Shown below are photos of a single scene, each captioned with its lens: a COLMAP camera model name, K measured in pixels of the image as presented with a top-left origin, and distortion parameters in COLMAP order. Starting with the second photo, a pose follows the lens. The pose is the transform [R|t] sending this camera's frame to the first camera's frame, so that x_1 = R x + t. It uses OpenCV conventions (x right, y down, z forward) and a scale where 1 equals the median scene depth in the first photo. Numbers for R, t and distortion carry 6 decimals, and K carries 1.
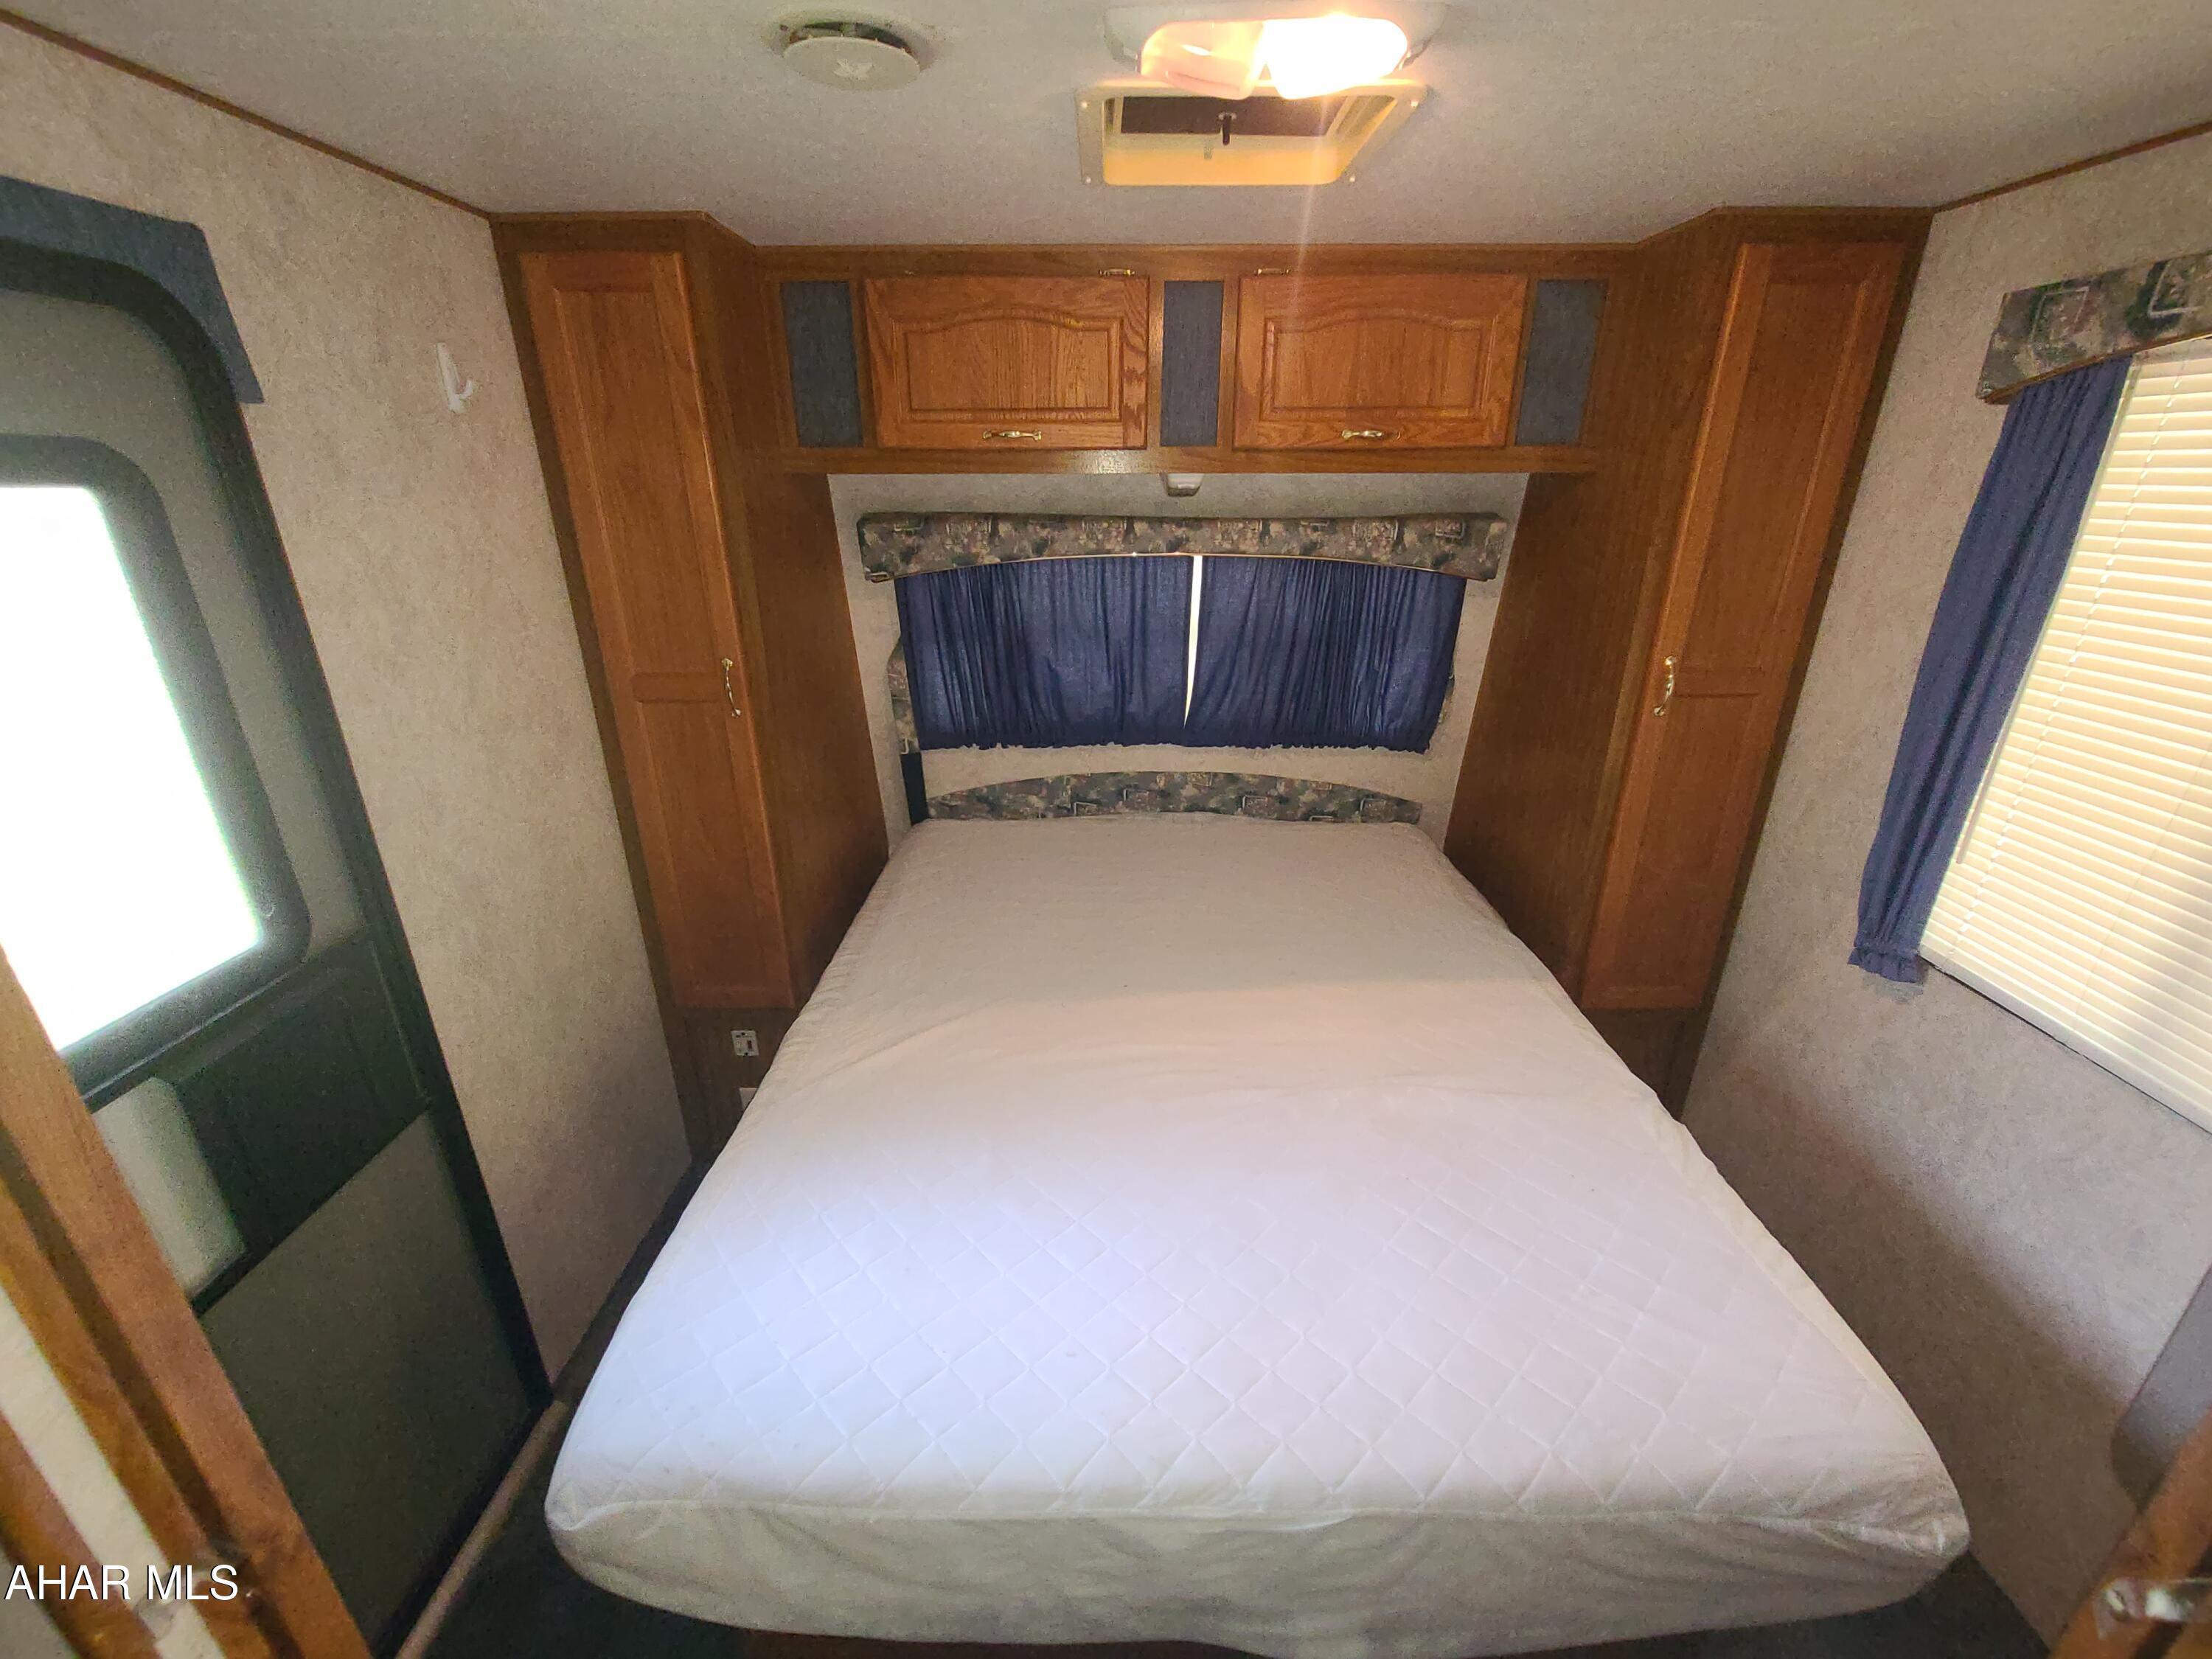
lens RADIAL K [[900.4, 0, 1106.0], [0, 900.4, 829.8], [0, 0, 1]] dist [-0.001853, 0.000066]
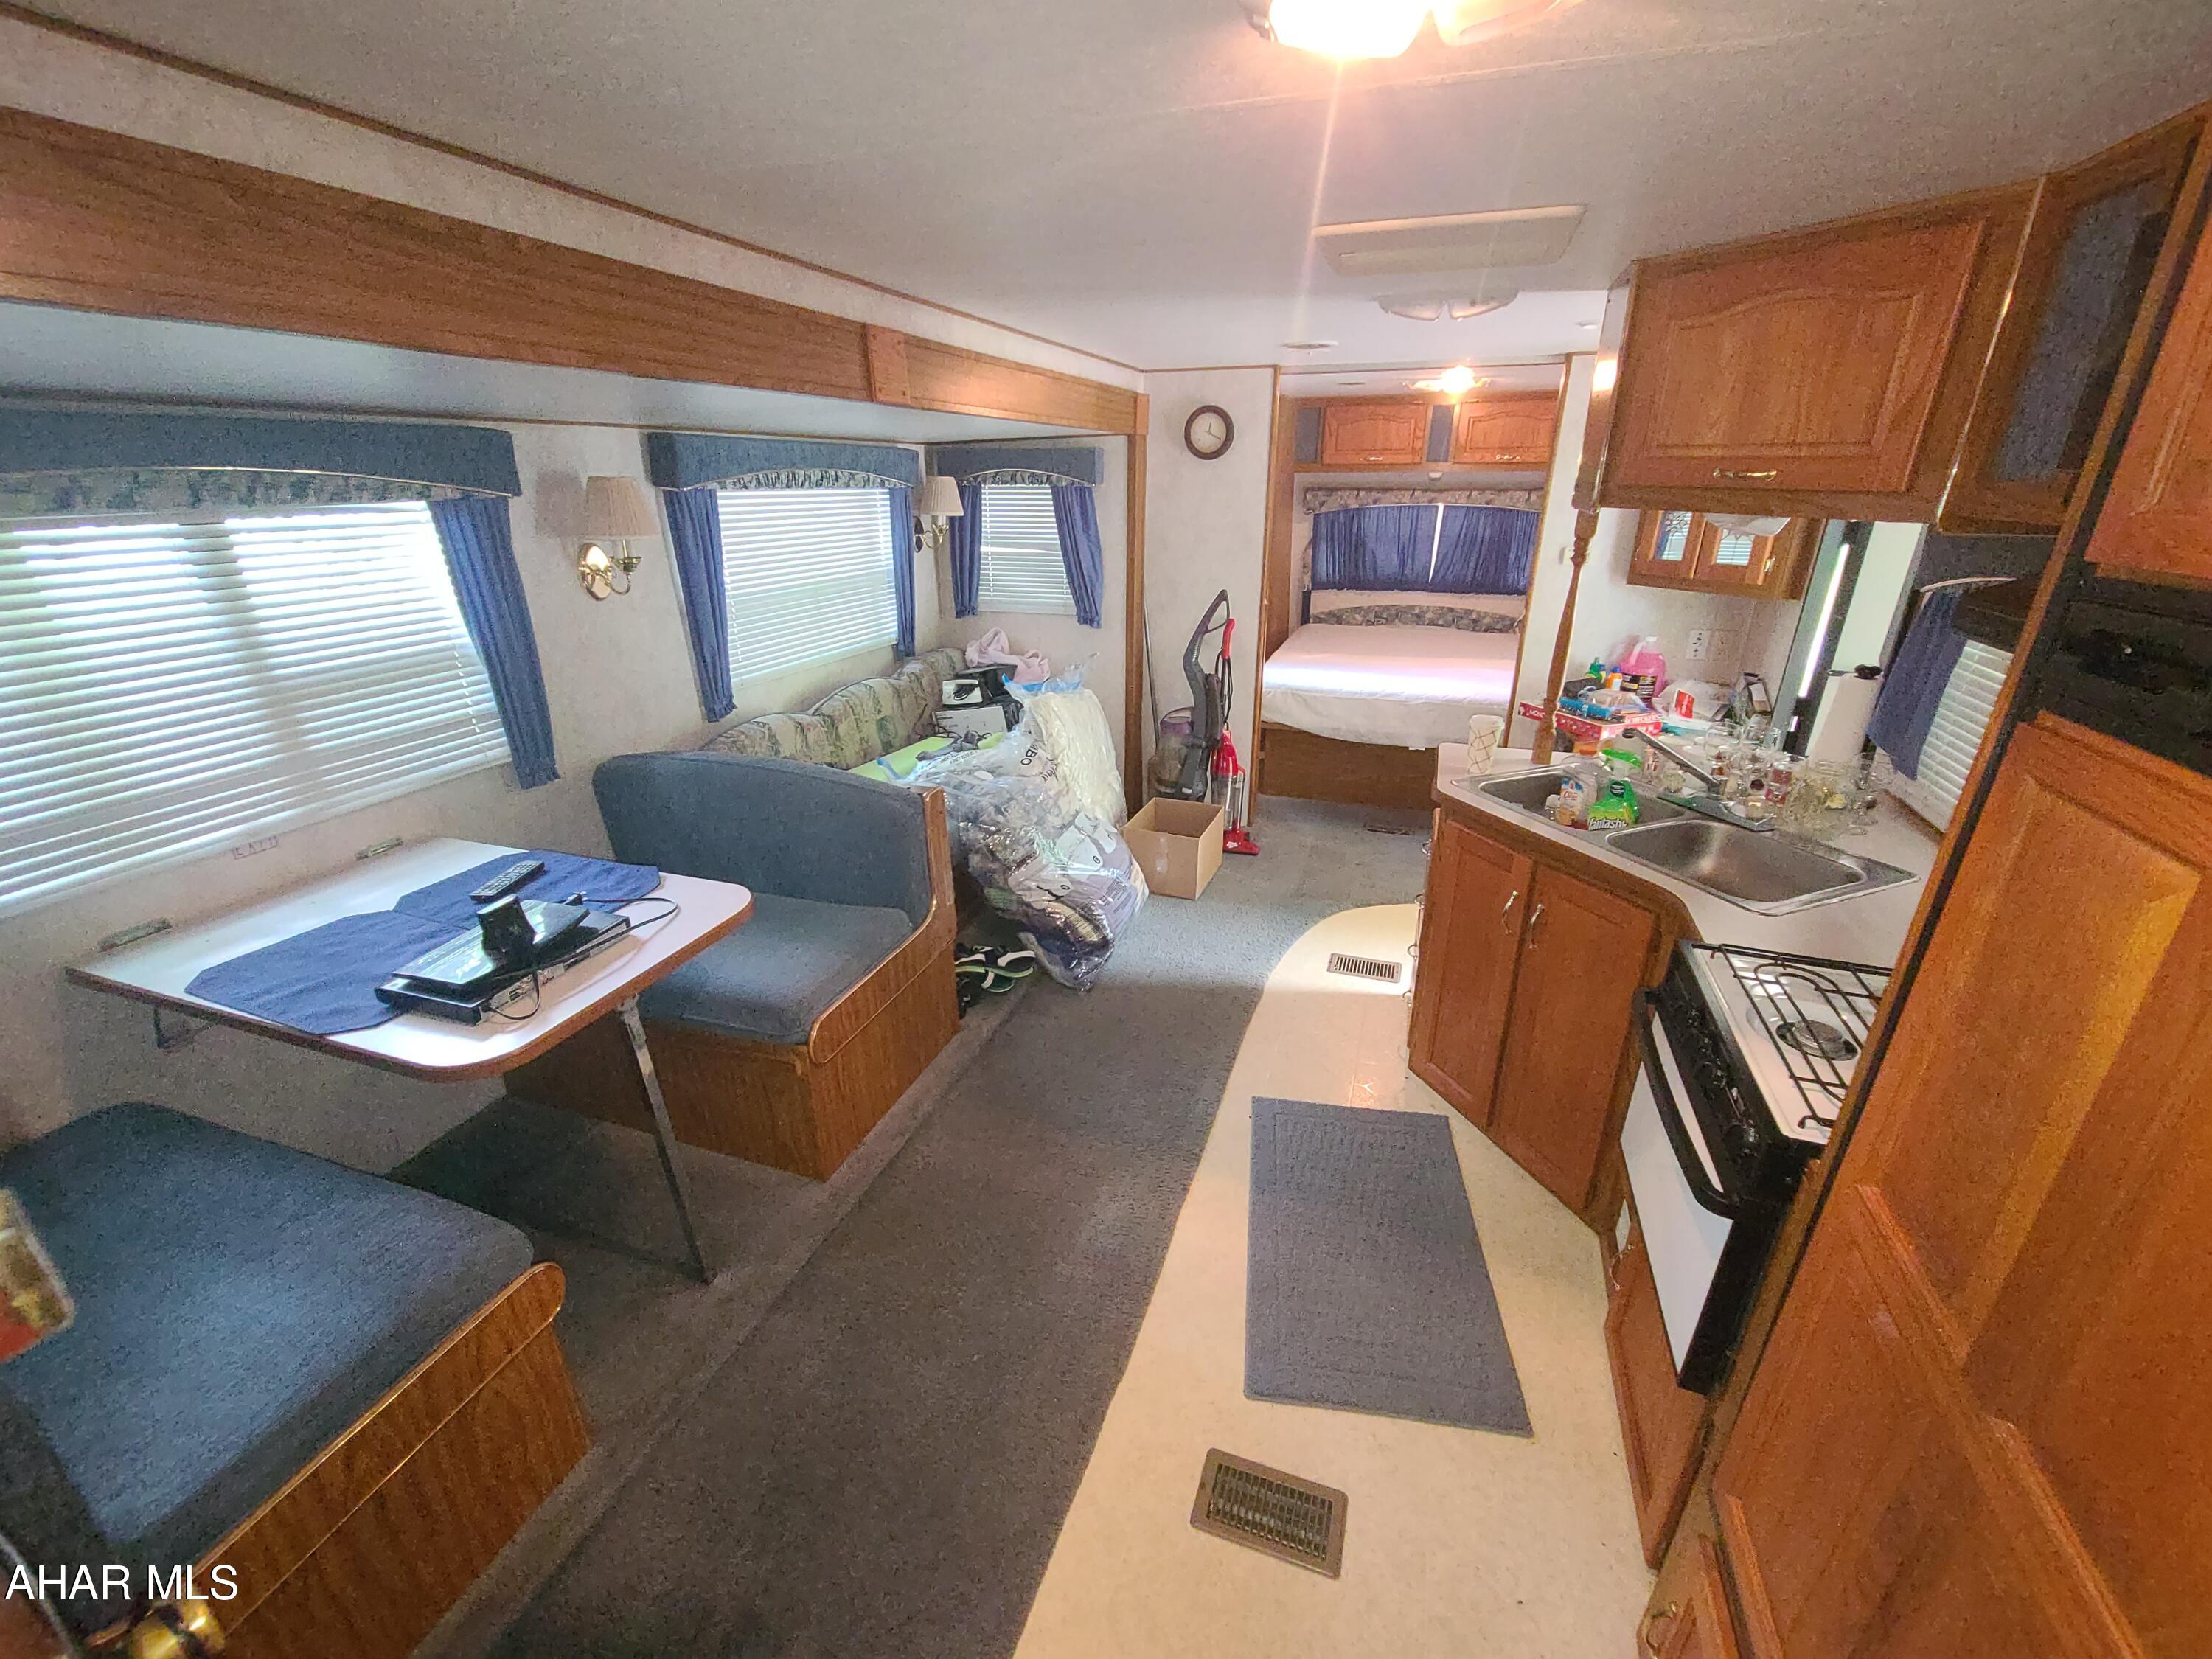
lens RADIAL K [[900.4, 0, 1106.8], [0, 900.4, 834.7], [0, 0, 1]] dist [-0.001853, 0.000066]
pose [[0.948755, 0.113485, -0.294933, 0.059040], [-0.111981, 0.993466, 0.022042, 0.601831], [0.295508, 0.012115, 0.955264, -1.517927]]
